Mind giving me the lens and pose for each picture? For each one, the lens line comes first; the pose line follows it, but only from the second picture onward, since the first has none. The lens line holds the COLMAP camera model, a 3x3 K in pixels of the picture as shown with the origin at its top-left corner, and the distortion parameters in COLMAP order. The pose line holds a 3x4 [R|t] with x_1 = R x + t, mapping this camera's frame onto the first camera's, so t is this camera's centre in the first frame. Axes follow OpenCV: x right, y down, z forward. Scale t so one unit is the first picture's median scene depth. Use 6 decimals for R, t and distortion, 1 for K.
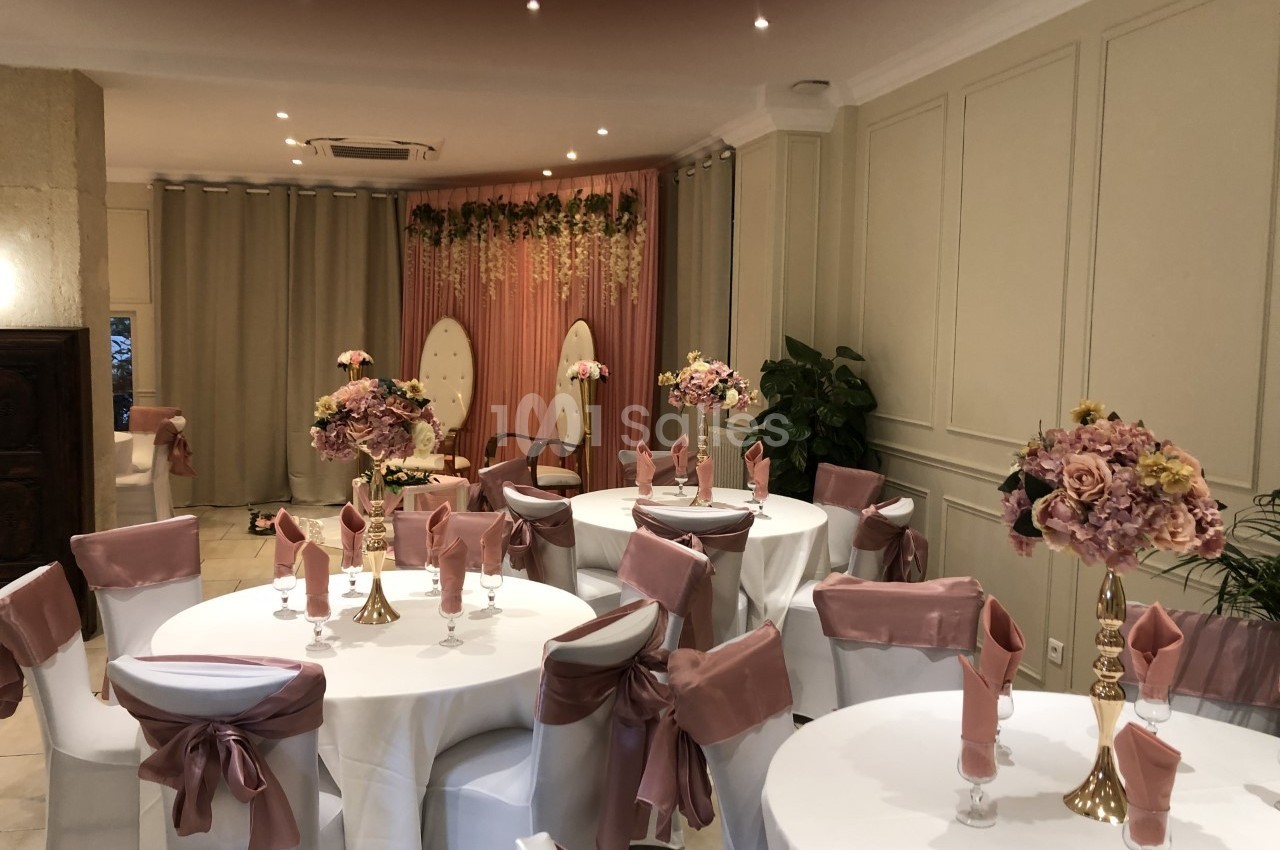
lens RADIAL K [[1077.6, 0, 636.4], [0, 1077.6, 417.2], [0, 0, 1]] dist [0.030562, -0.037512]
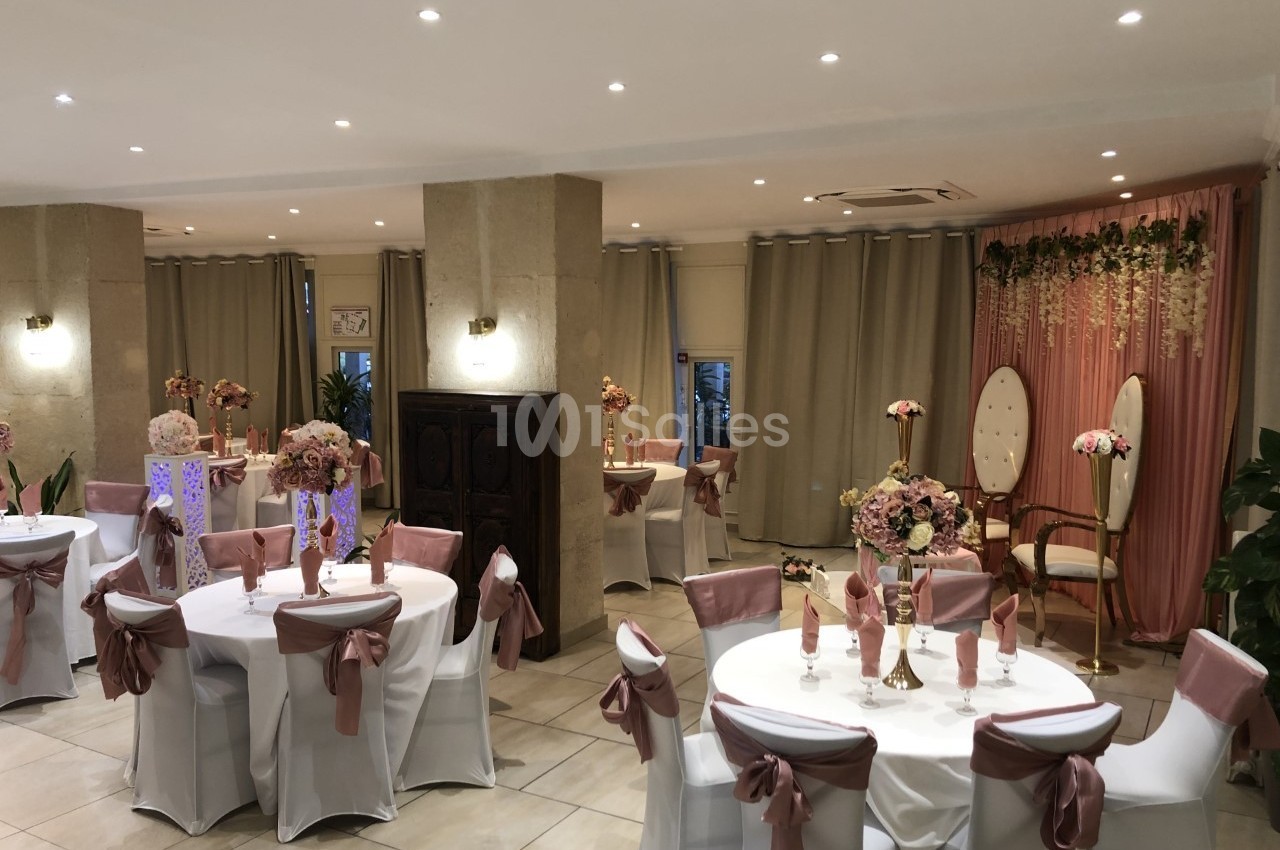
lens RADIAL K [[1077.6, 0, 641.1], [0, 1077.6, 403.8], [0, 0, 1]] dist [0.030562, -0.037512]
pose [[0.721422, 0.037969, -0.691454, 0.238964], [-0.048010, 0.998836, 0.004757, -0.052940], [0.690829, 0.029764, 0.722405, 0.146390]]
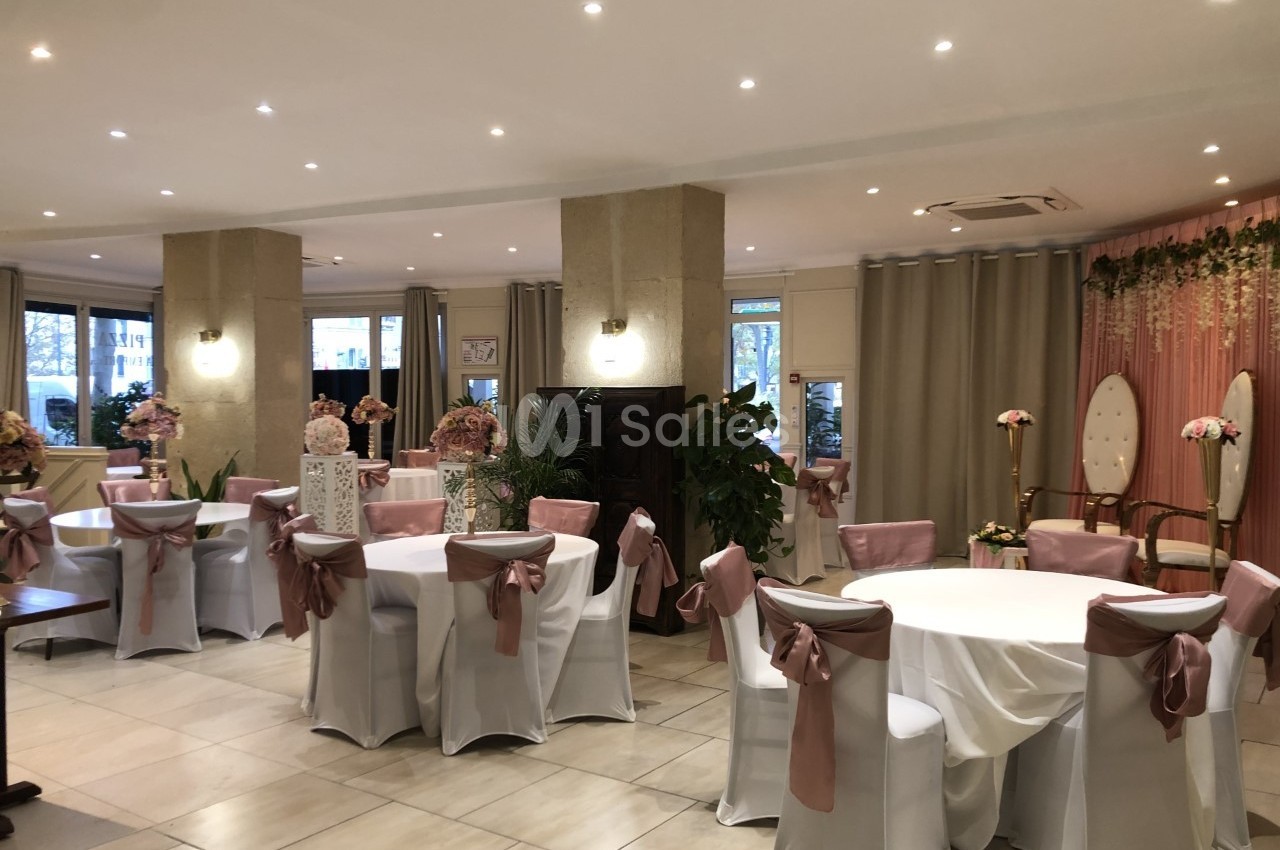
lens RADIAL K [[1077.6, 0, 656.4], [0, 1077.6, 419.8], [0, 0, 1]] dist [0.030562, -0.037512]
pose [[0.665973, 0.002450, -0.745971, 0.265400], [-0.052974, 0.997625, -0.044017, 0.008647], [0.744092, 0.068831, 0.664522, 0.098512]]
